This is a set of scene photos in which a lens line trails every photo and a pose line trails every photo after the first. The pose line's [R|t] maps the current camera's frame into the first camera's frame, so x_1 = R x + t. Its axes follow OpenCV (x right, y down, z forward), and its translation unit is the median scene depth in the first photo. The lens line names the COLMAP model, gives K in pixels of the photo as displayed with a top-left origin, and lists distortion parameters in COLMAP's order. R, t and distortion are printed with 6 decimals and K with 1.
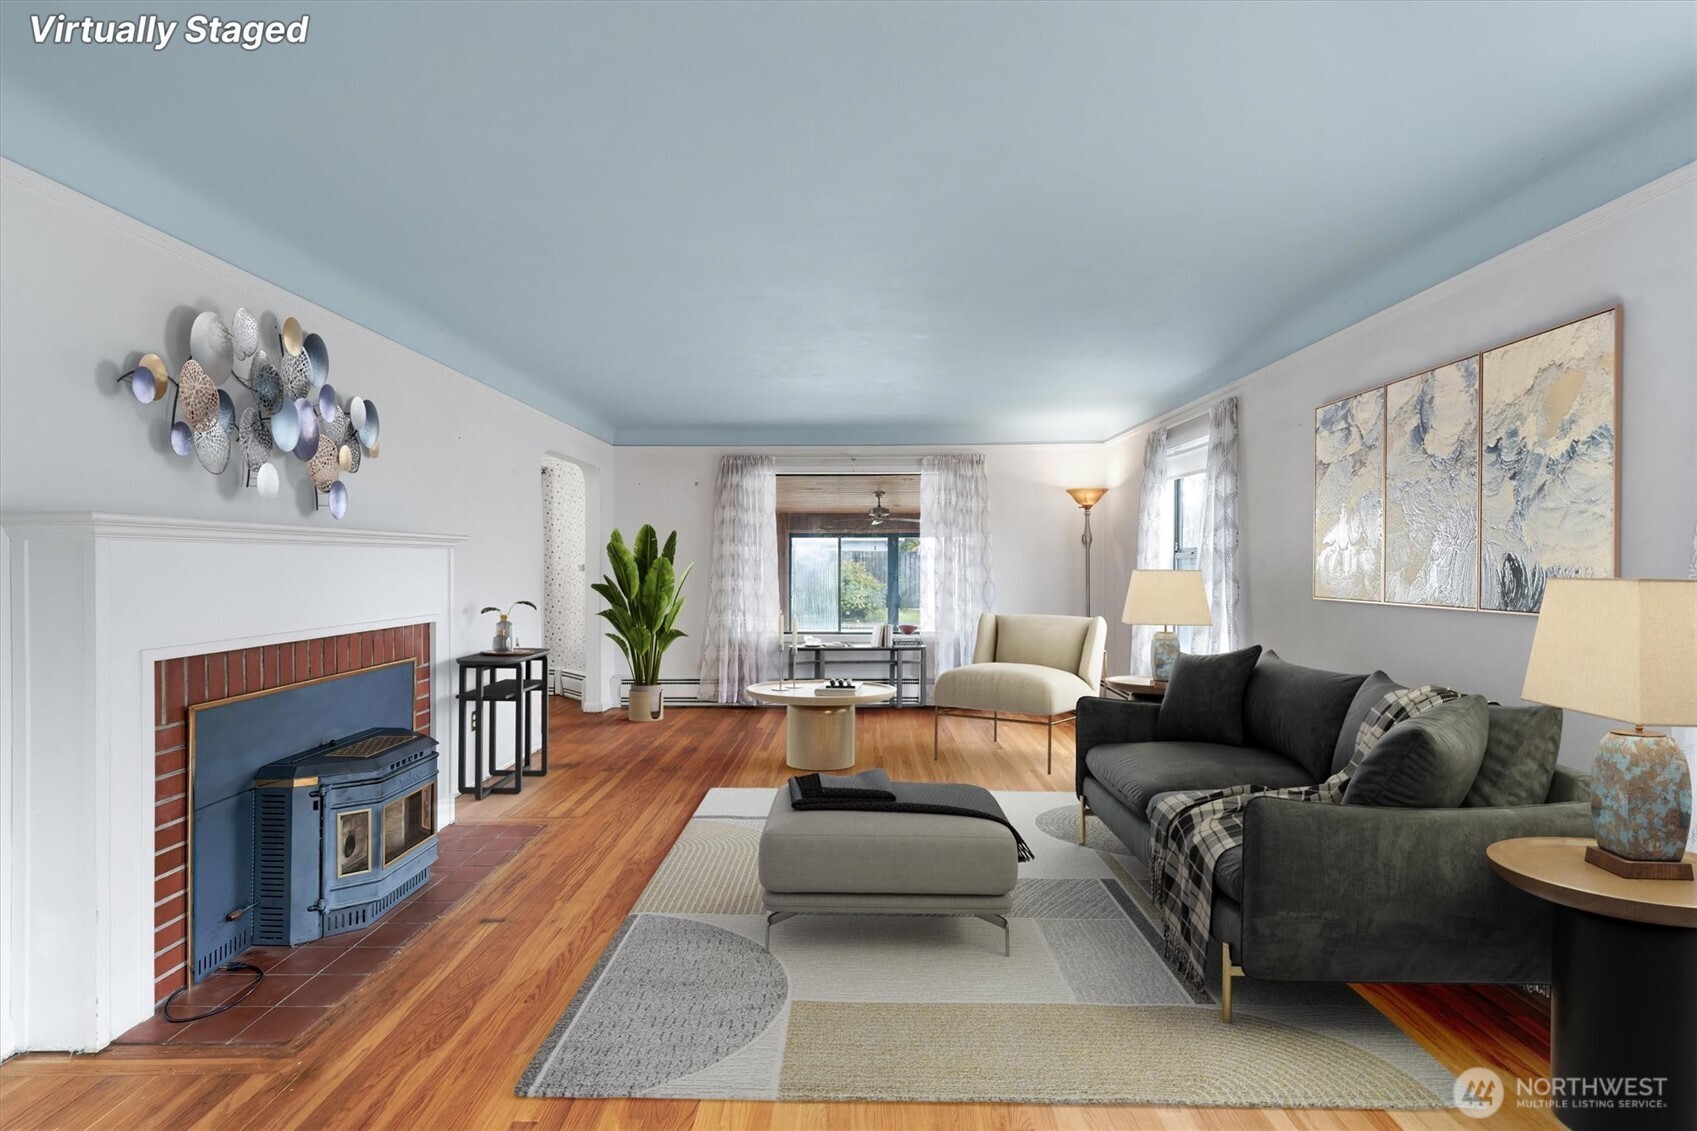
lens RADIAL K [[751.2, 0, 845.7], [0, 751.2, 557.4], [0, 0, 1]] dist [0.008568, 0.000238]
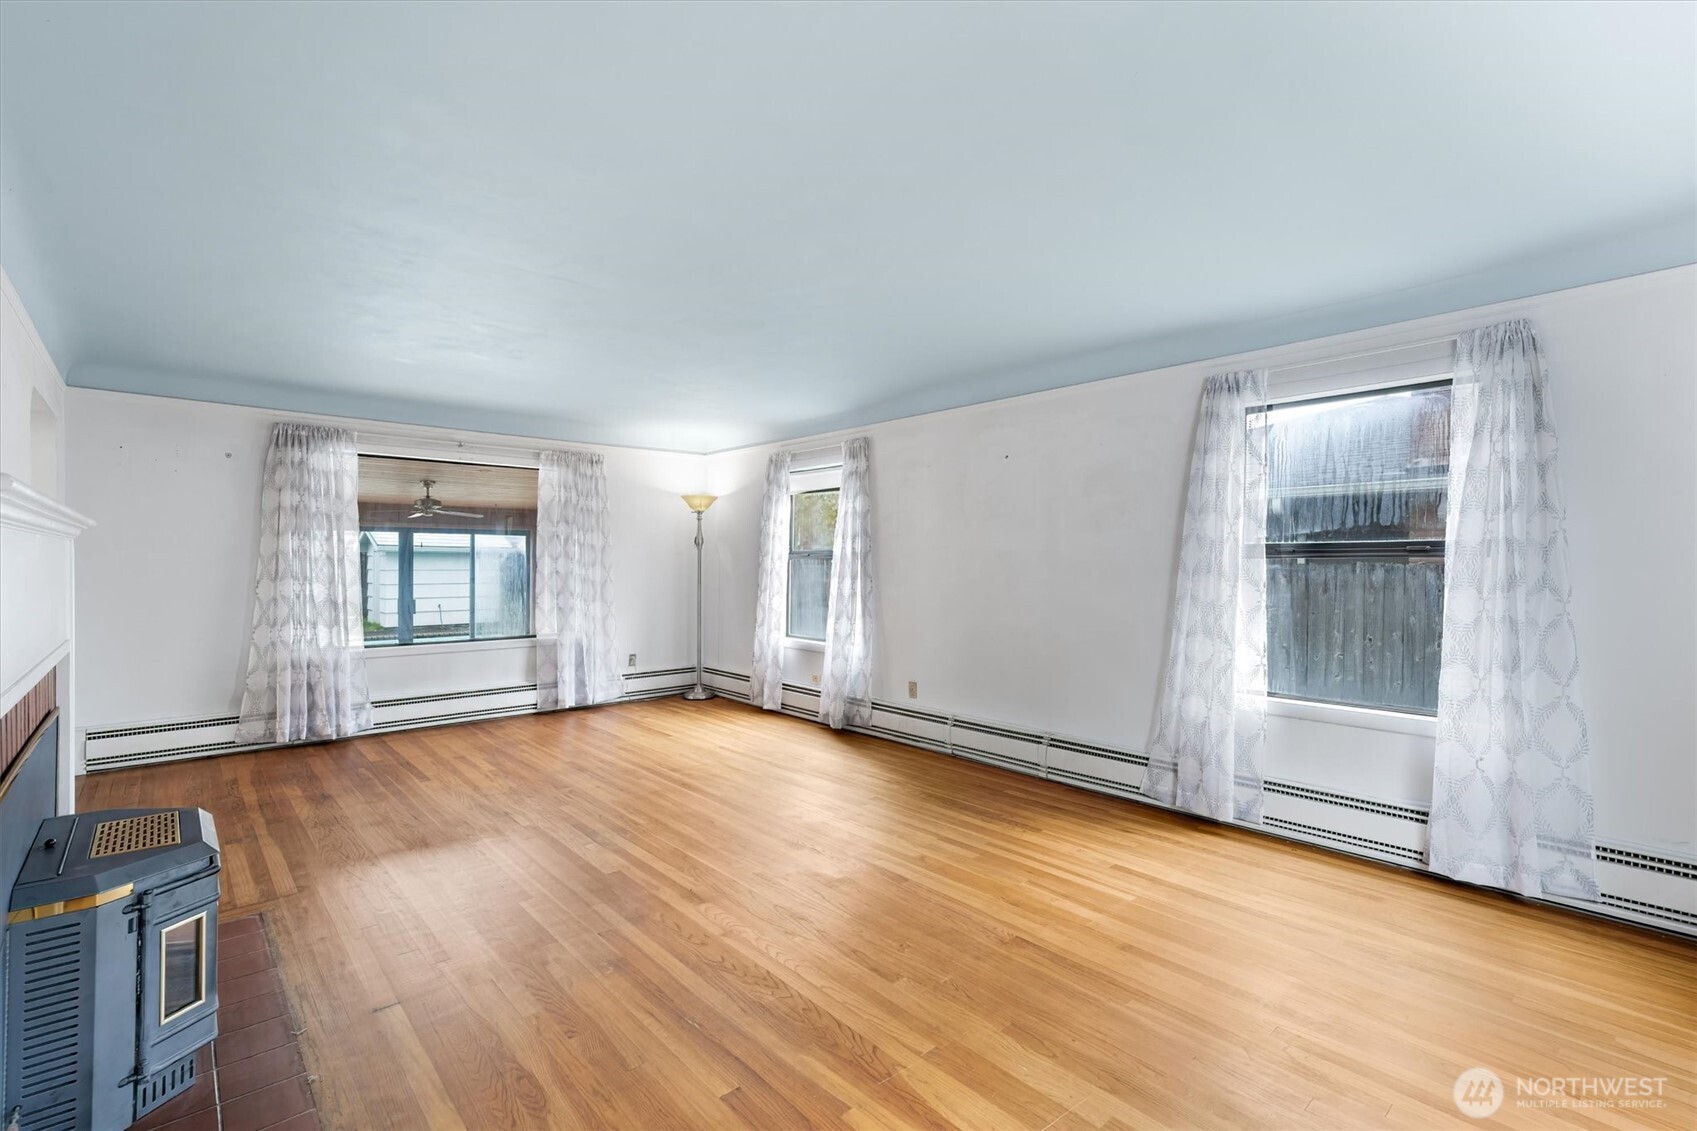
lens RADIAL K [[751.2, 0, 849.5], [0, 751.2, 564.8], [0, 0, 1]] dist [0.008568, 0.000238]
pose [[0.734054, -0.000871, 0.679091, -0.267534], [-0.006217, 0.999949, 0.008003, 0.000544], [-0.679063, -0.010097, 0.734011, 0.032338]]
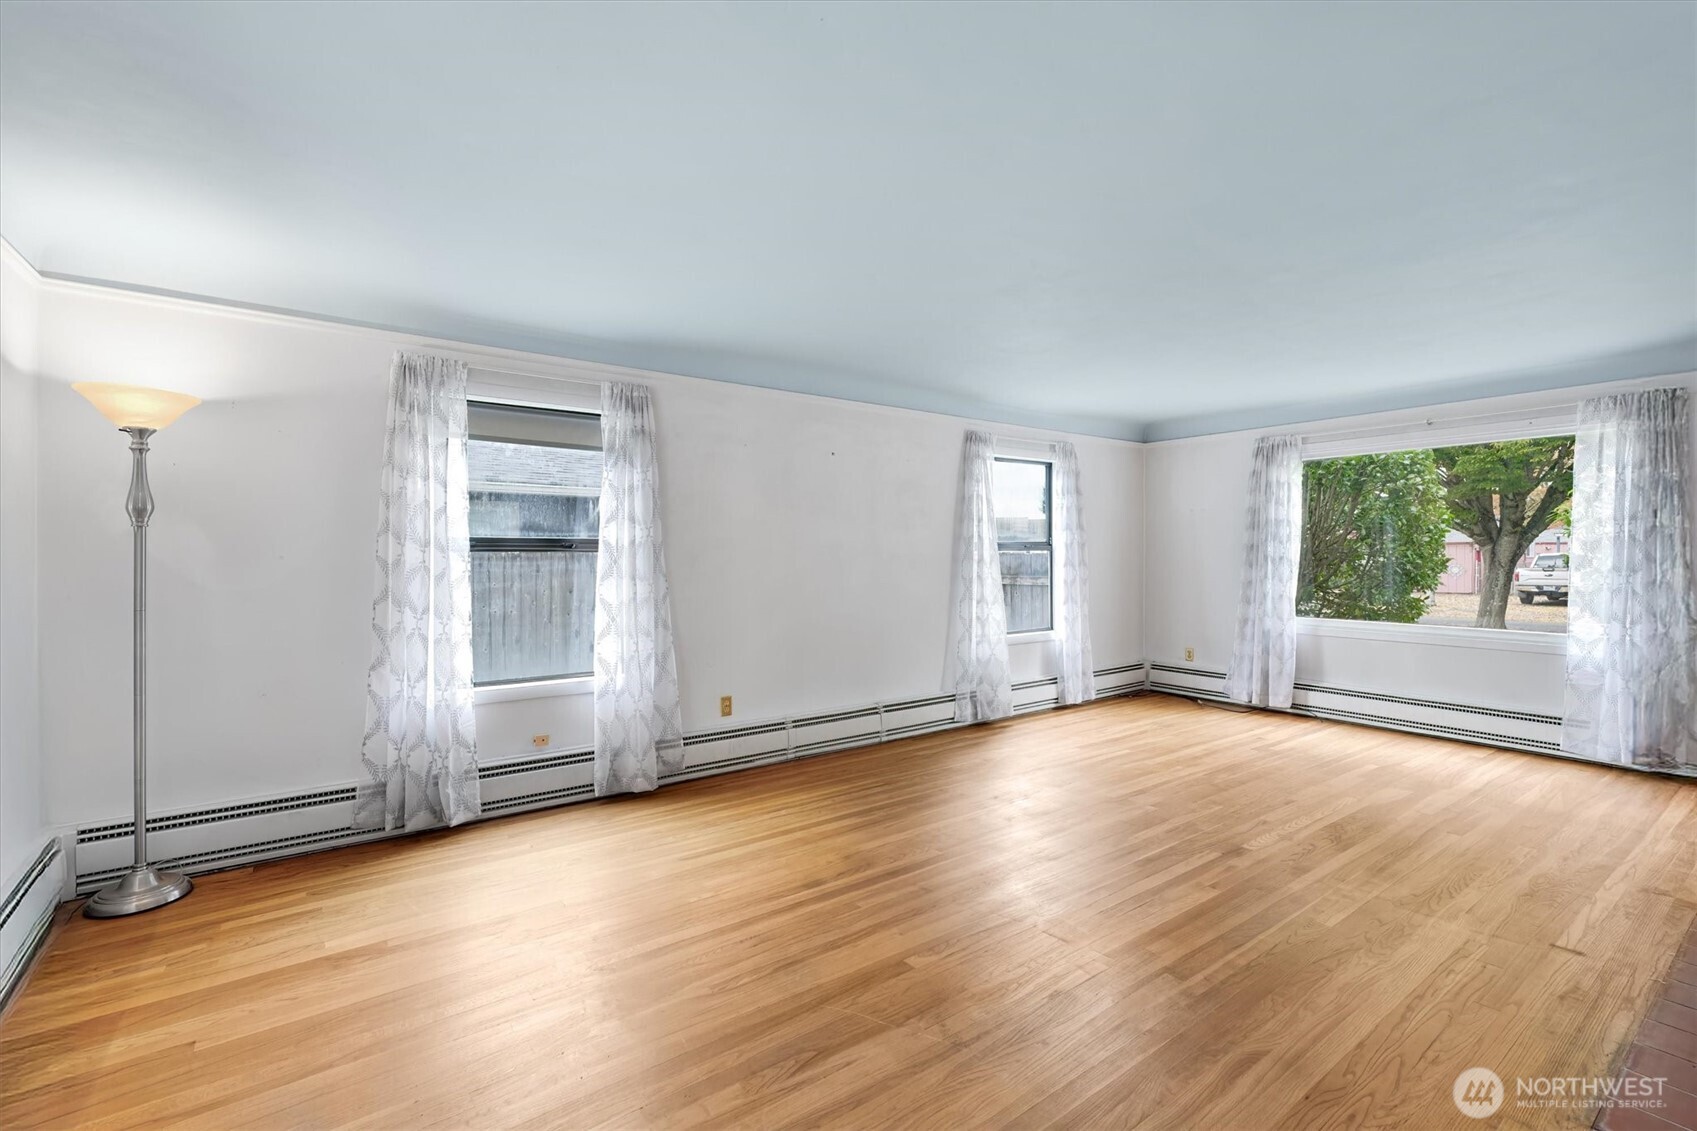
lens RADIAL K [[751.2, 0, 836.2], [0, 751.2, 565.3], [0, 0, 1]] dist [0.008568, 0.000238]
pose [[-0.596310, -0.008286, 0.802712, -0.274662], [-0.000330, 0.999949, 0.010077, 0.006005], [-0.802754, 0.005744, -0.596282, 0.927169]]
